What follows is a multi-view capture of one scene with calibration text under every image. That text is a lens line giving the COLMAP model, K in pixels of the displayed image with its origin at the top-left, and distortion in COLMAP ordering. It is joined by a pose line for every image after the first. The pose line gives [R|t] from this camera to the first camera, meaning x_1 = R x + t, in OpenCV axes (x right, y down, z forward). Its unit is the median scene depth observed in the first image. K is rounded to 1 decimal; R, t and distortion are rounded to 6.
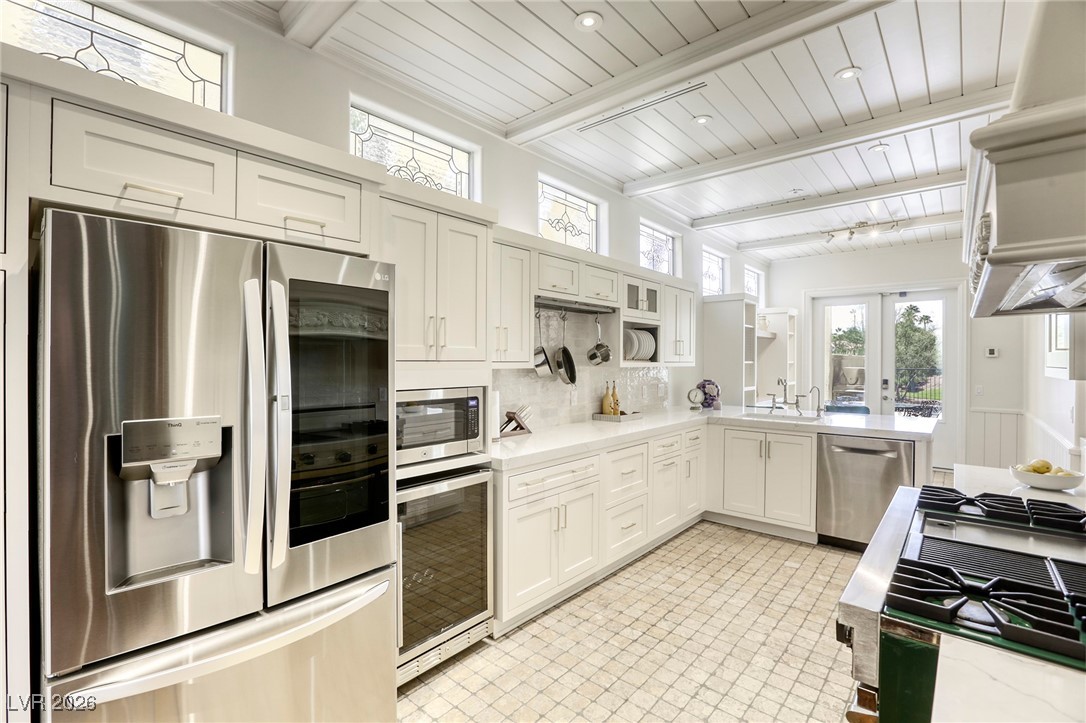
lens RADIAL K [[489.2, 0, 539.3], [0, 489.2, 379.7], [0, 0, 1]] dist [-0.037185, -0.000441]
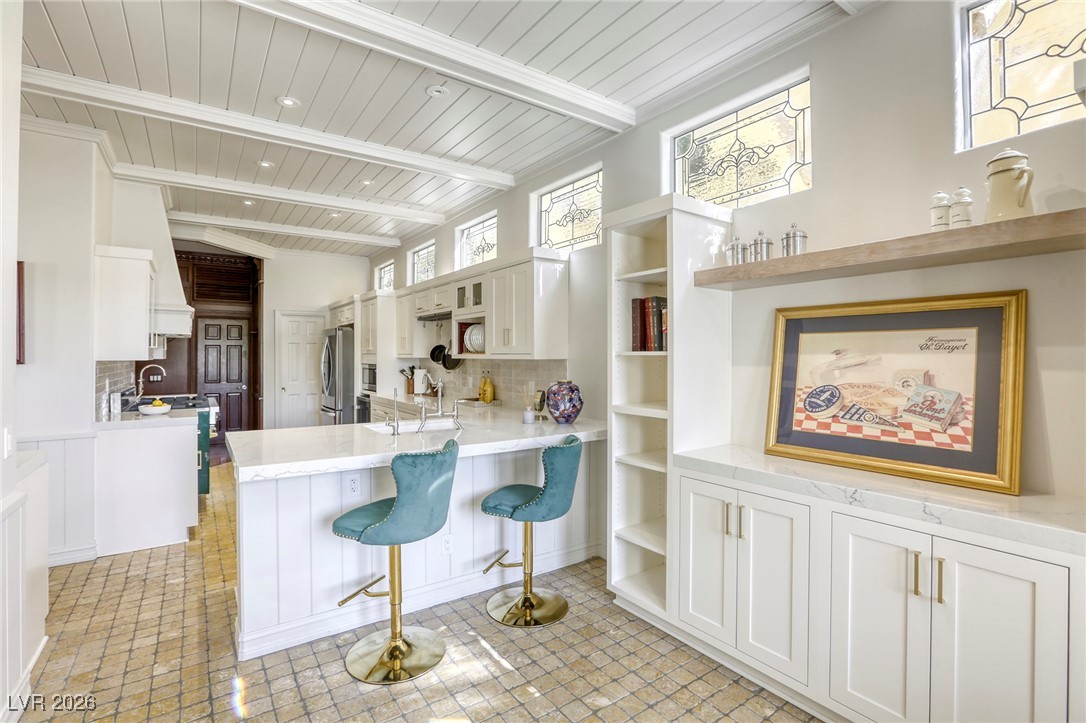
lens RADIAL K [[509.2, 0, 527.1], [0, 509.2, 358.5], [0, 0, 1]] dist [-0.049561, 0.021514]
pose [[-0.247058, -0.006974, -0.968975, 1.274080], [-0.049356, 0.998767, 0.005396, -0.044561], [0.967743, 0.049158, -0.247098, 1.431077]]
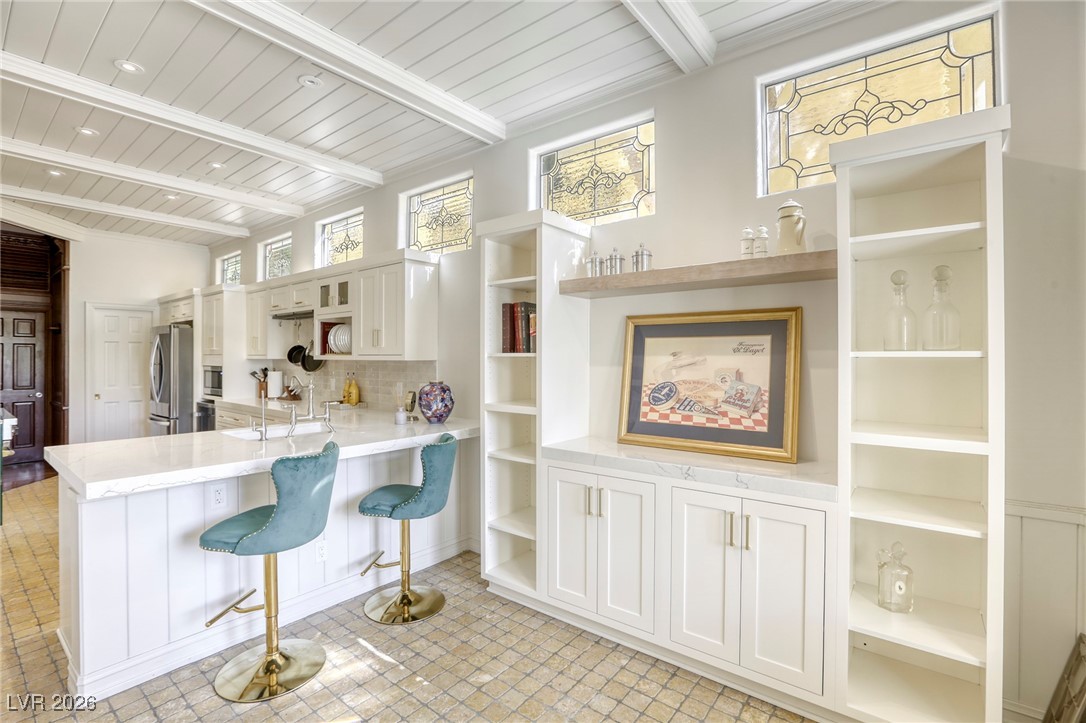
lens RADIAL K [[495.6, 0, 555.7], [0, 495.6, 363.9], [0, 0, 1]] dist [-0.057108, 0.018730]
pose [[0.078080, 0.001089, -0.996947, 1.291888], [-0.048218, 0.998833, -0.002686, -0.043121], [0.995780, 0.048281, 0.078041, 1.417961]]
